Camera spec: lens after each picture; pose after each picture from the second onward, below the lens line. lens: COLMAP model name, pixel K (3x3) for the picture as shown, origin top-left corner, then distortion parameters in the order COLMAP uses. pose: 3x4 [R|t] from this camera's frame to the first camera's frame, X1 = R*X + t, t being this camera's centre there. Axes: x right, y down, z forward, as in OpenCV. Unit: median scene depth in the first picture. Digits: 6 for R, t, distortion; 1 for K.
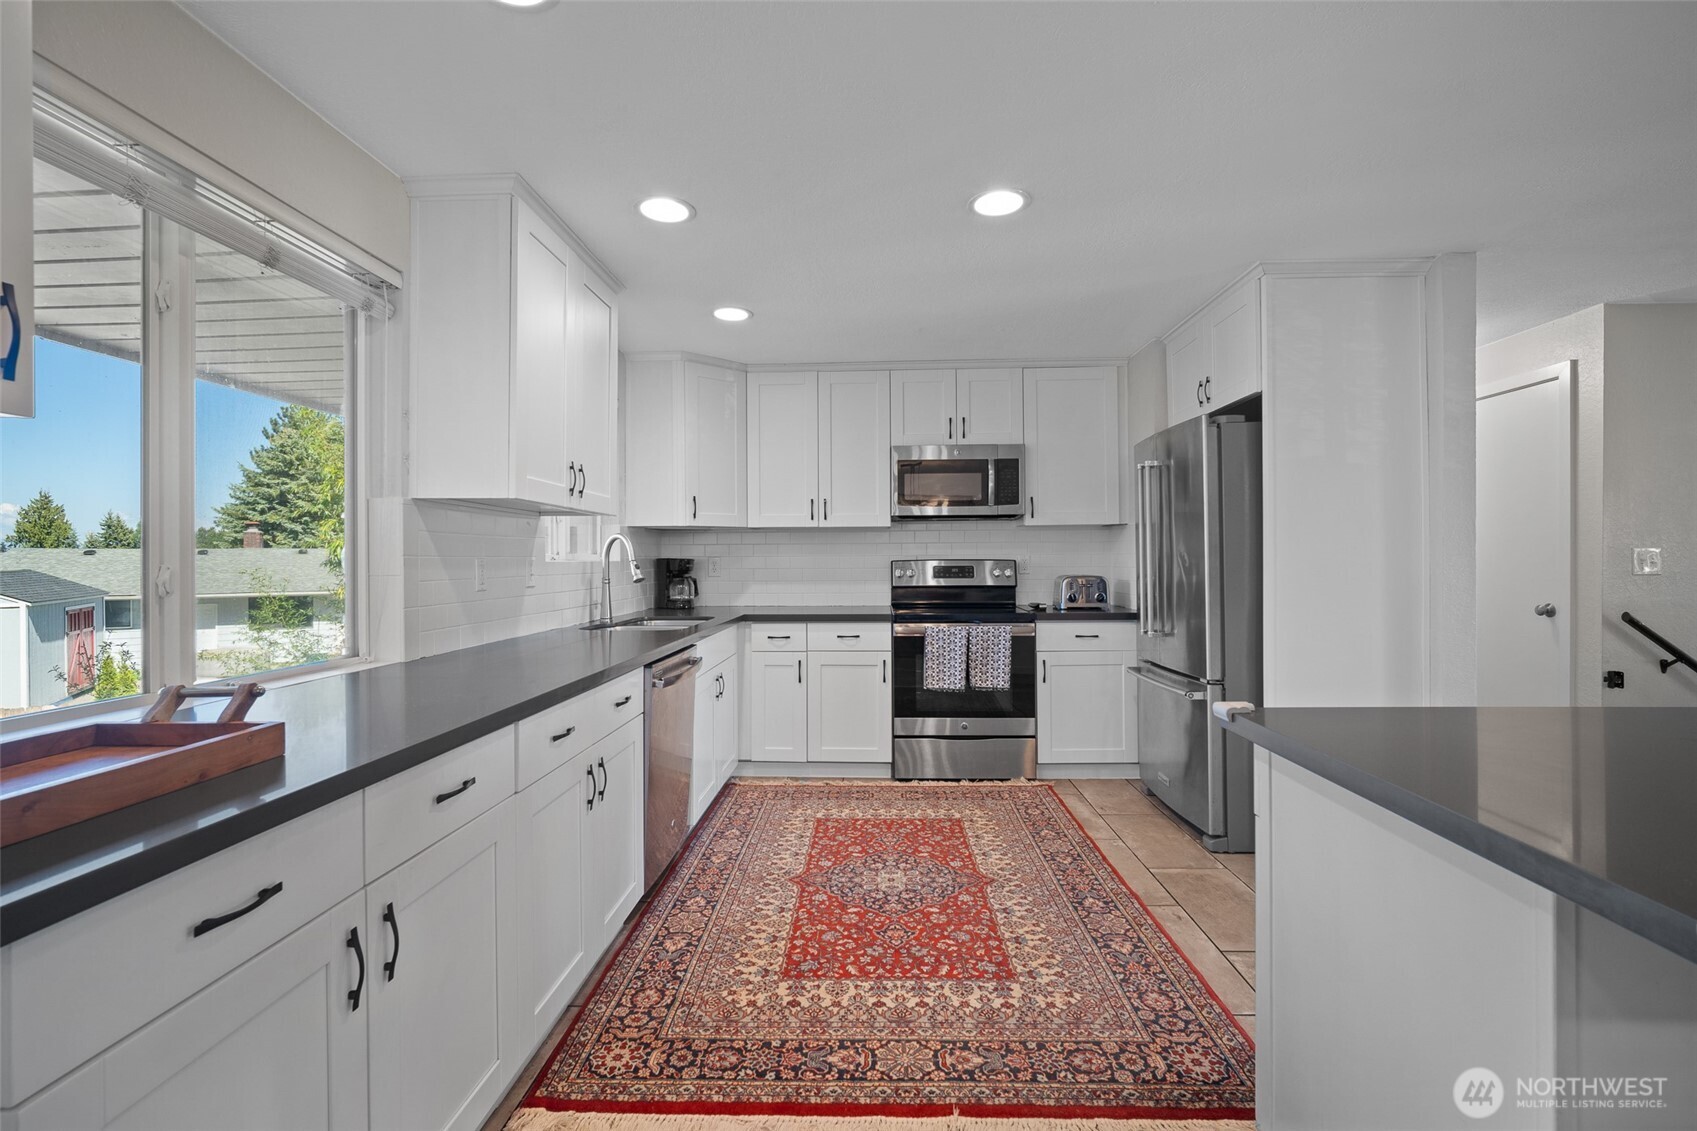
lens RADIAL K [[740.0, 0, 849.7], [0, 740.0, 559.9], [0, 0, 1]] dist [-0.014618, 0.005574]
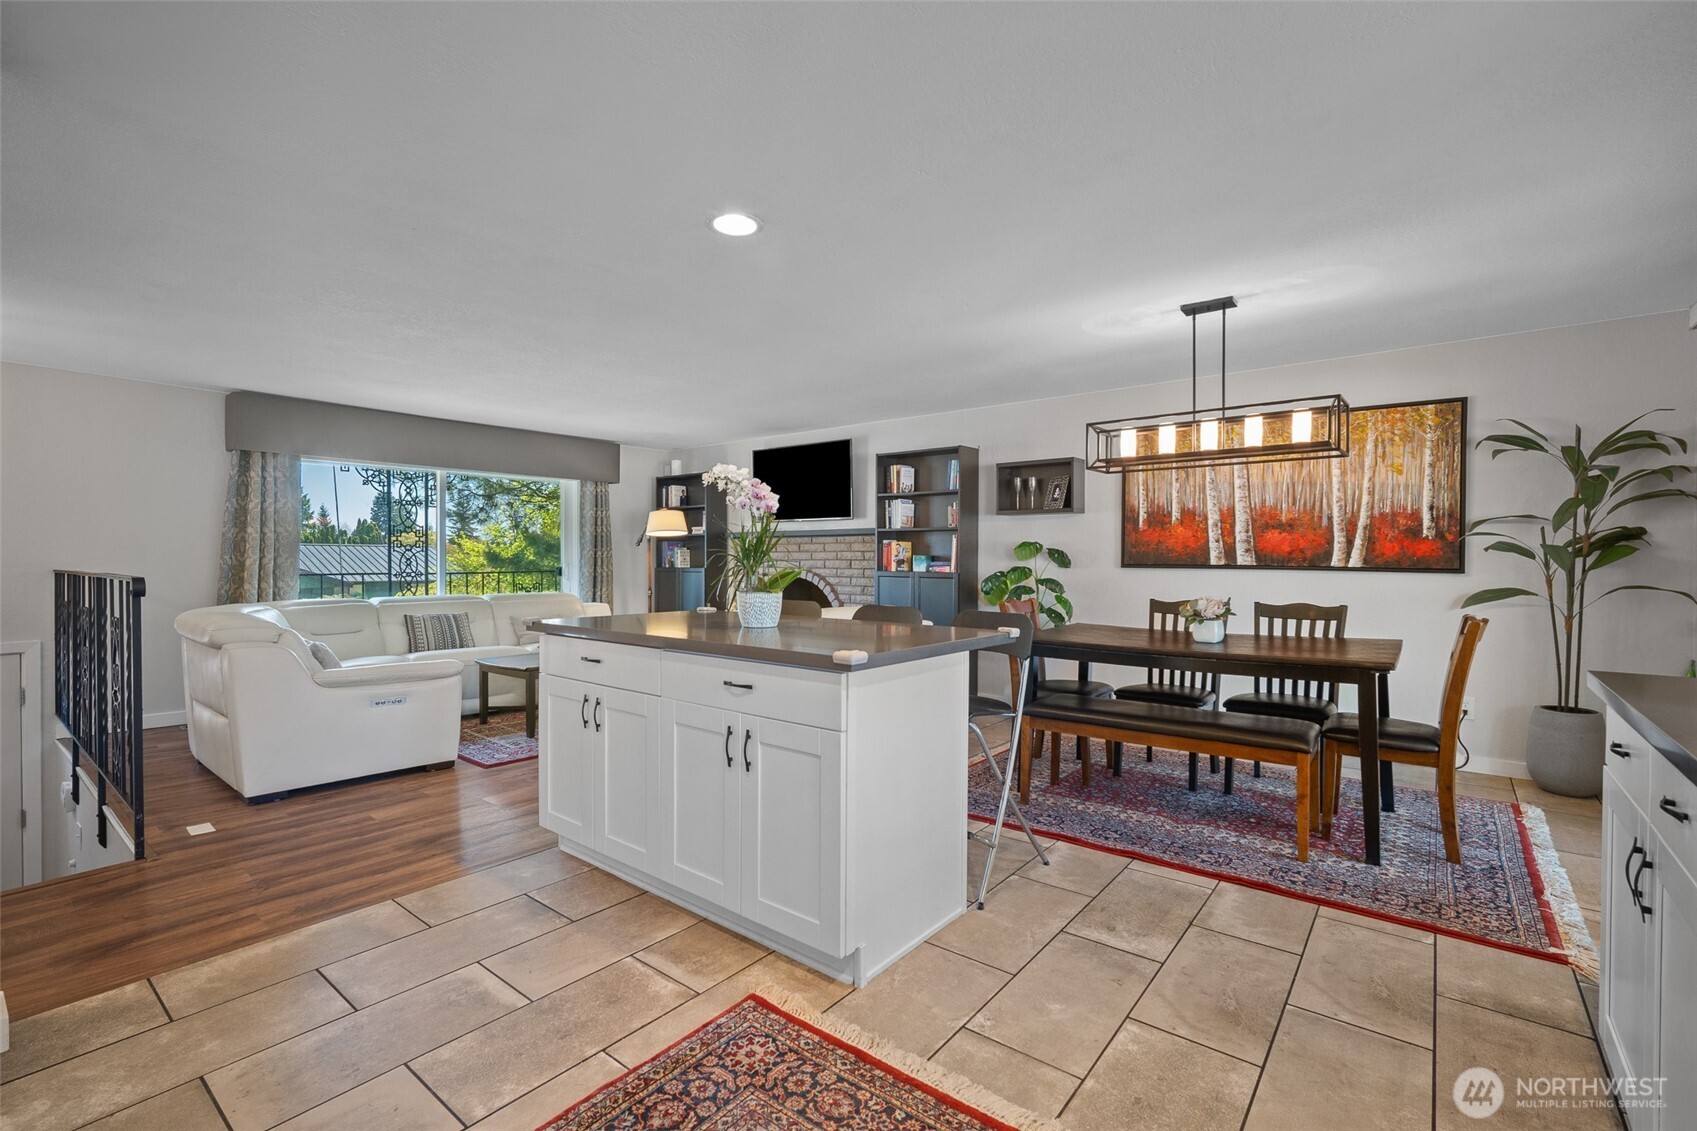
lens RADIAL K [[749.0, 0, 849.7], [0, 749.0, 569.0], [0, 0, 1]] dist [-0.015051, 0.005737]
pose [[-0.806182, -0.004767, 0.591649, -0.113963], [0.003060, 0.999921, 0.012226, 0.013085], [-0.591660, 0.011667, -0.806103, 0.893435]]
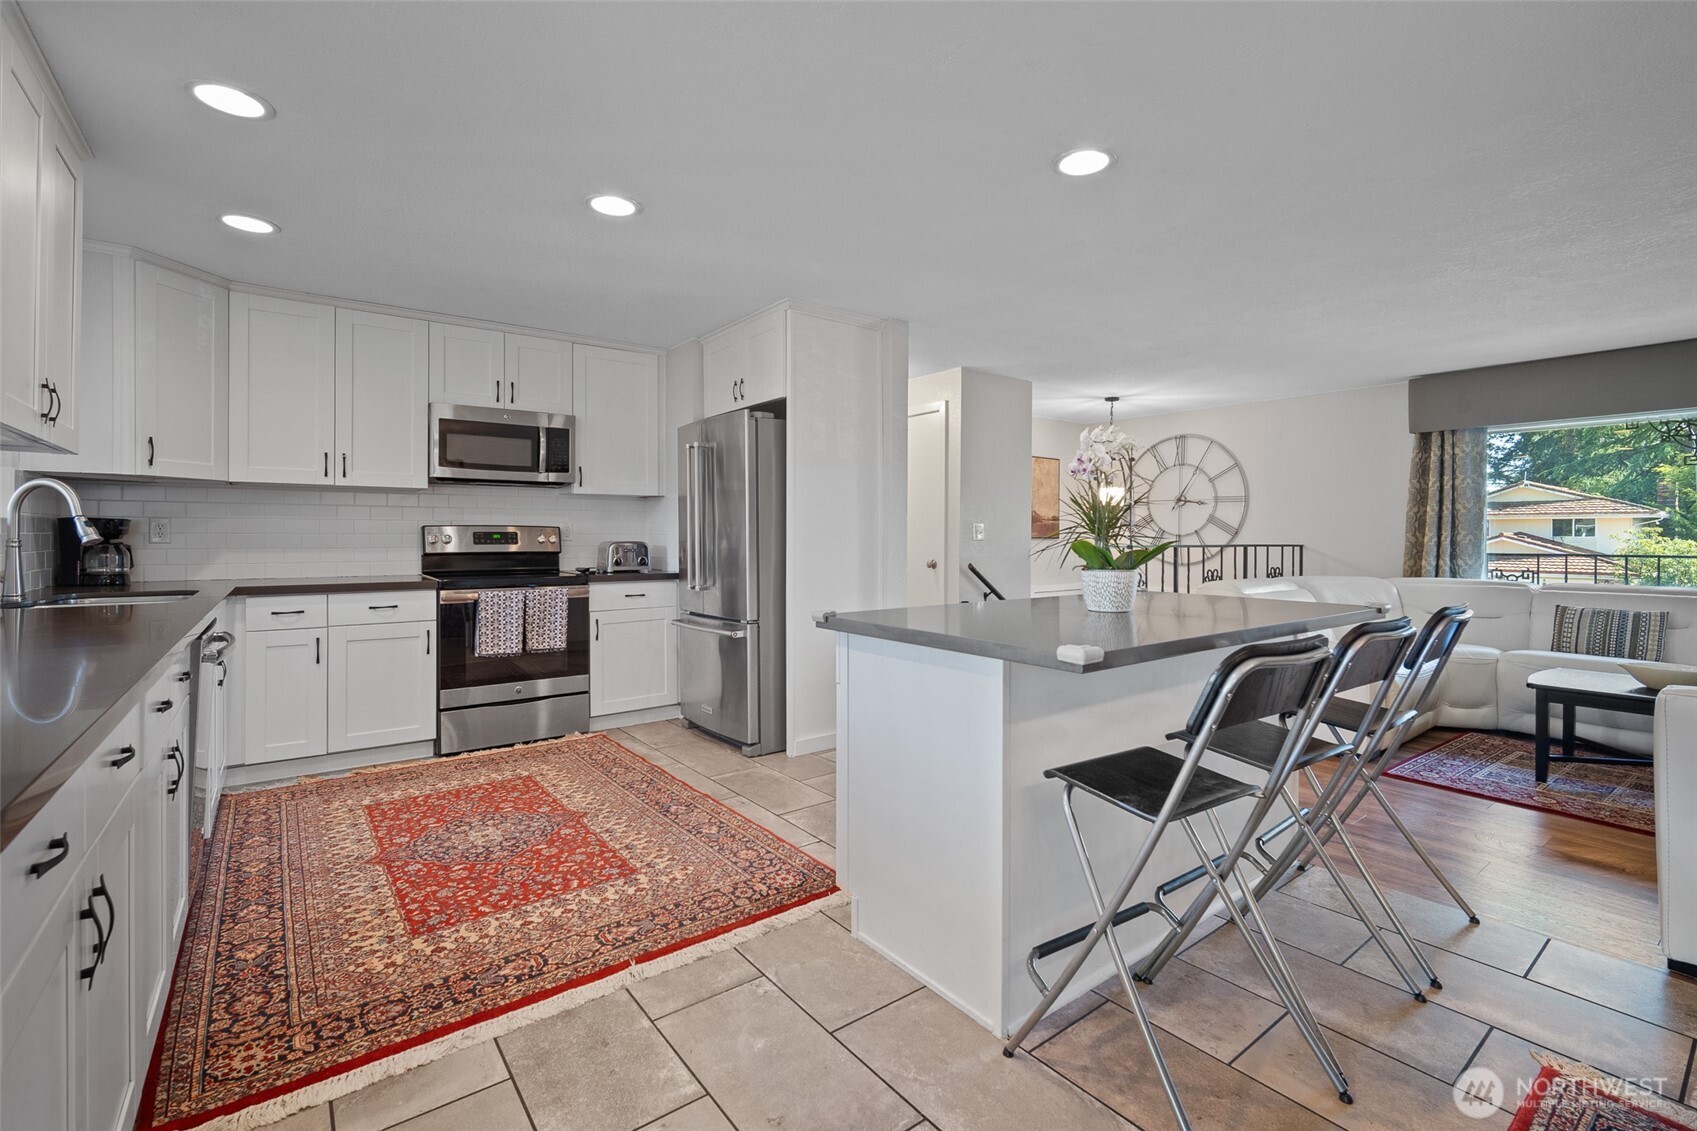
lens RADIAL K [[753.1, 0, 855.6], [0, 753.1, 540.0], [0, 0, 1]] dist [-0.015132, 0.005475]
pose [[0.766809, 0.004064, 0.641863, -0.177004], [-0.005477, 0.999985, 0.000212, 0.021275], [-0.641852, -0.003678, 0.766819, -0.090698]]
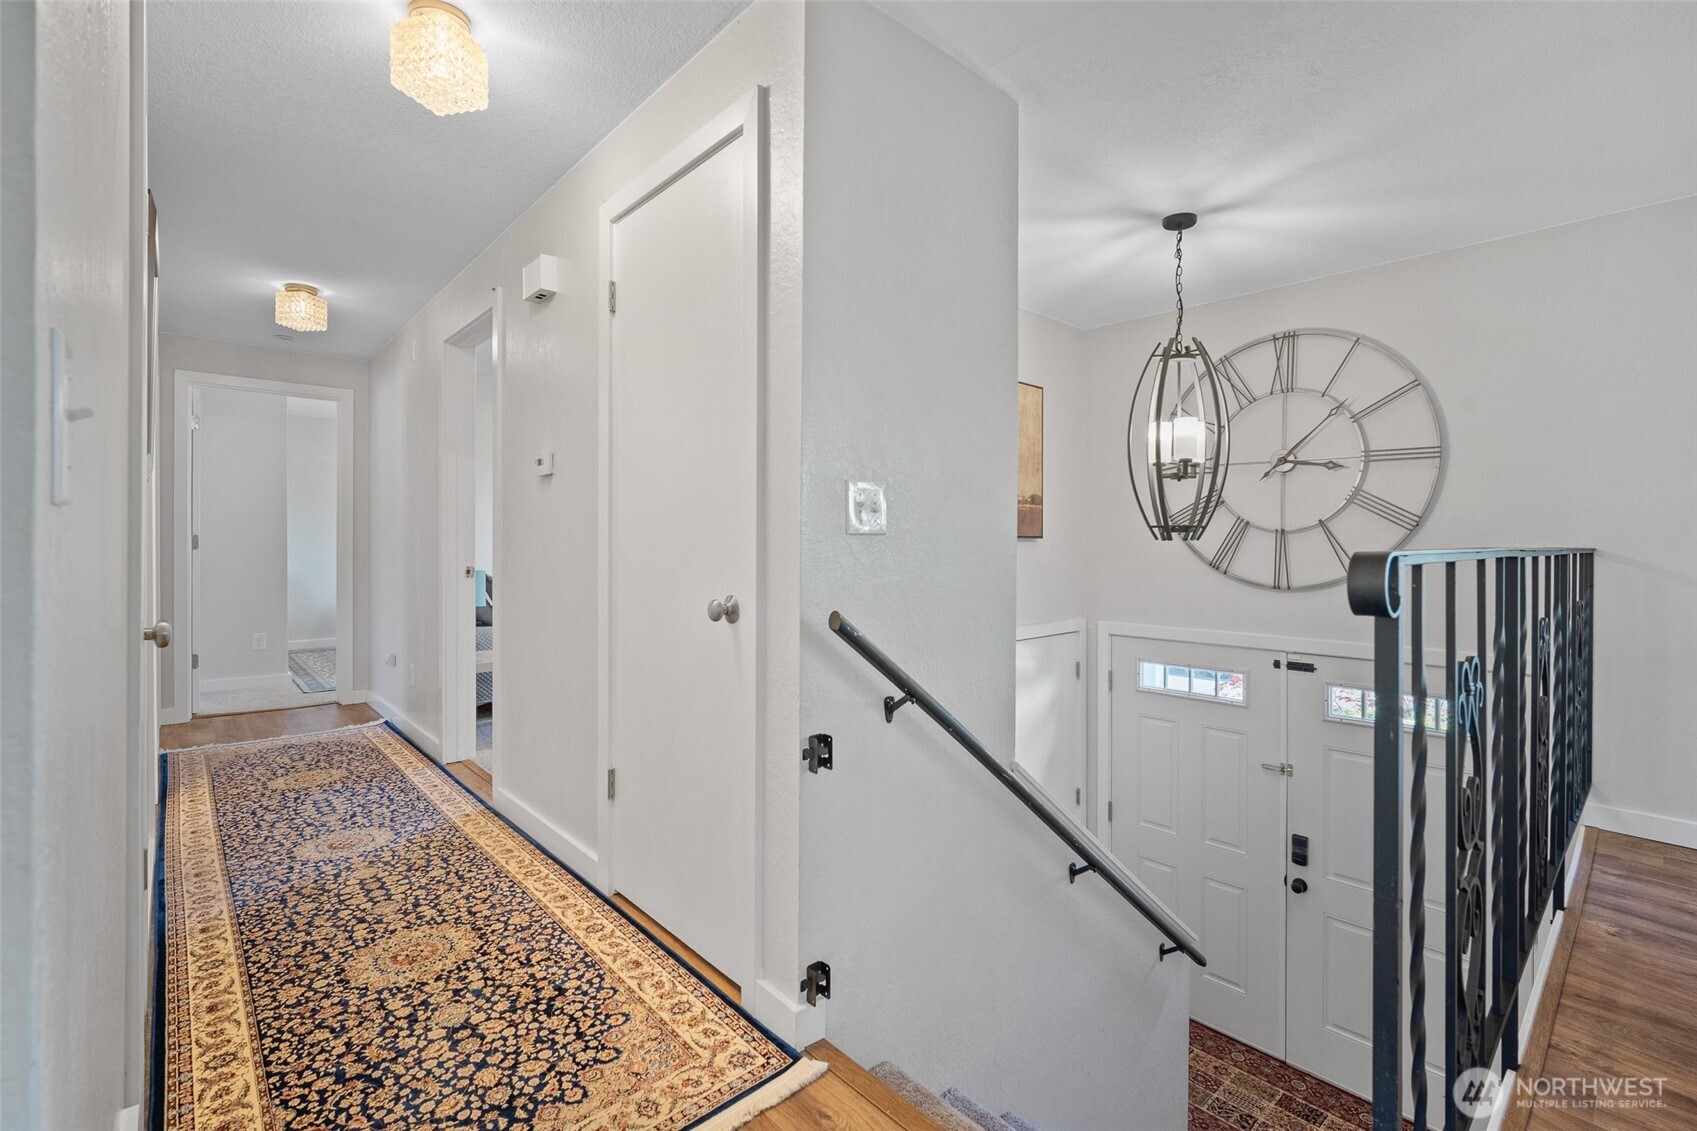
lens RADIAL K [[740.0, 0, 849.7], [0, 740.0, 559.9], [0, 0, 1]] dist [-0.014618, 0.005574]
pose [[0.711047, -0.008499, 0.703093, 0.721806], [-0.004405, 0.999853, 0.016542, 0.030324], [-0.703130, -0.014859, 0.710906, 0.647253]]
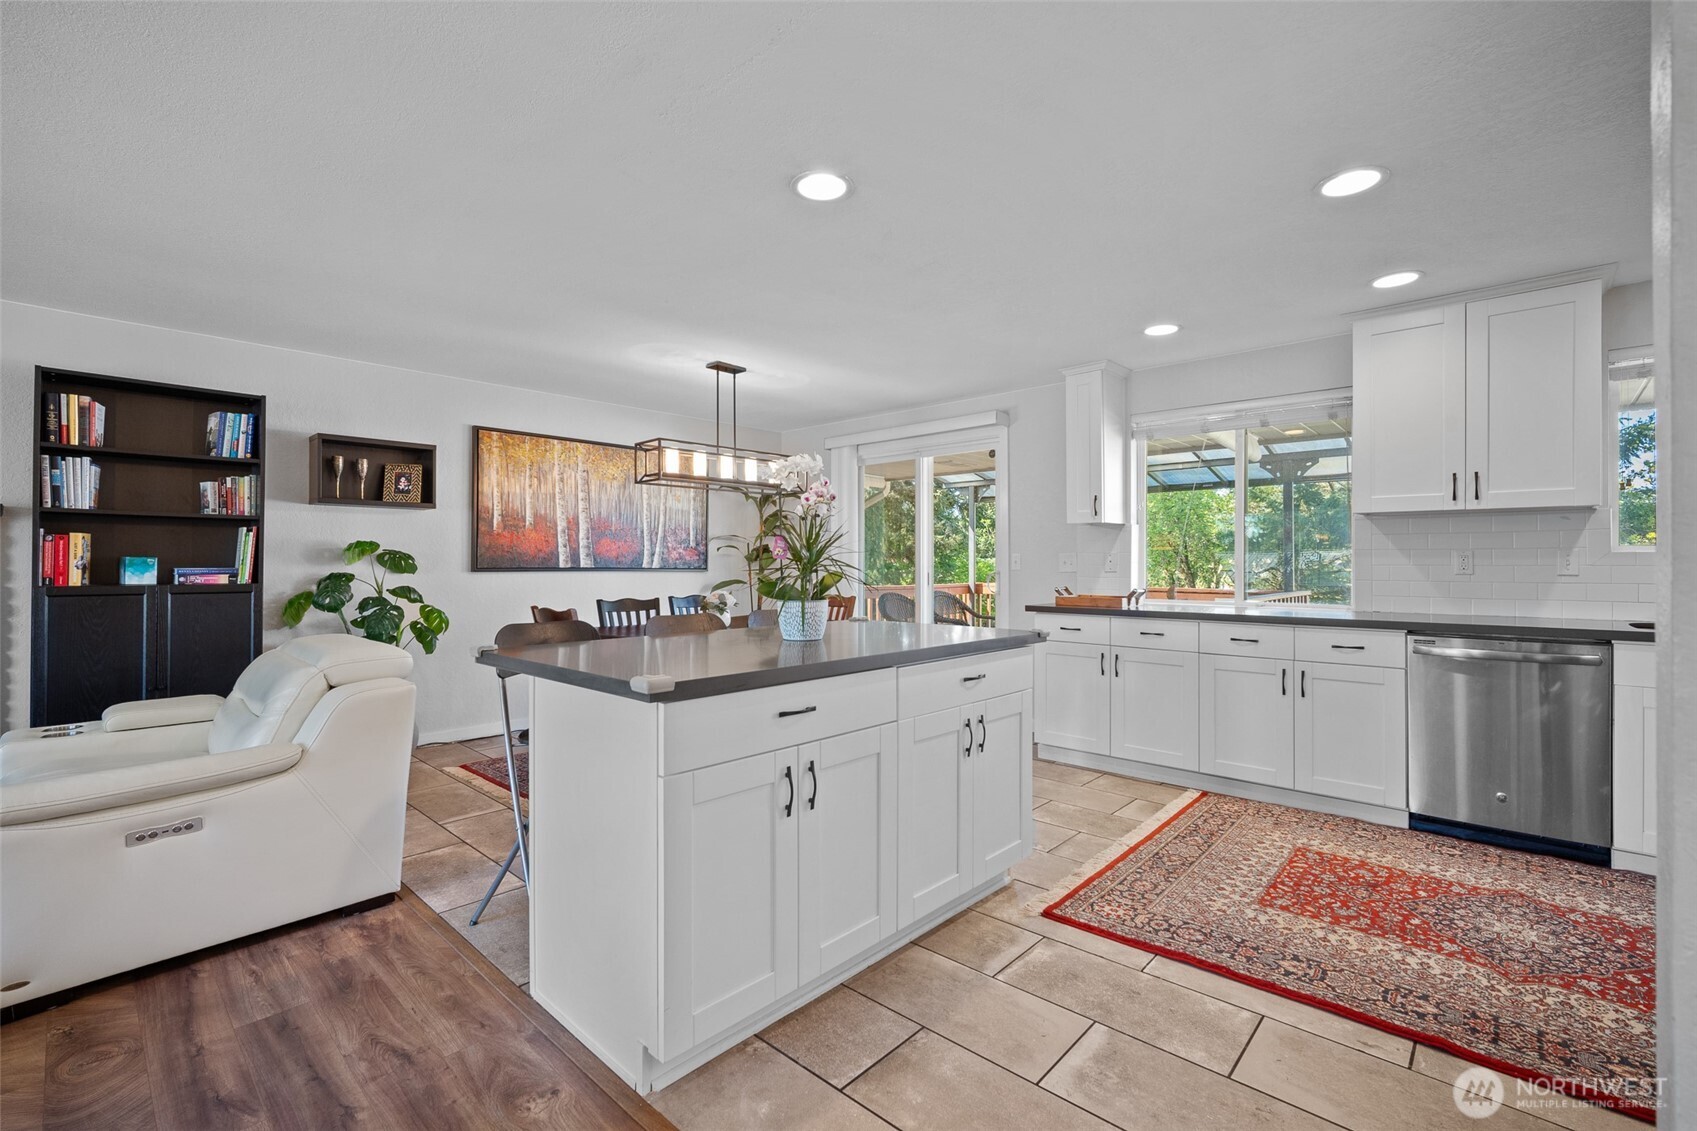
lens RADIAL K [[740.0, 0, 849.7], [0, 740.0, 559.9], [0, 0, 1]] dist [-0.014618, 0.005574]
pose [[-0.647403, 0.003209, -0.762141, 0.968926], [0.003040, 0.999994, 0.001628, 0.007771], [0.762142, -0.001263, -0.647408, 0.793644]]
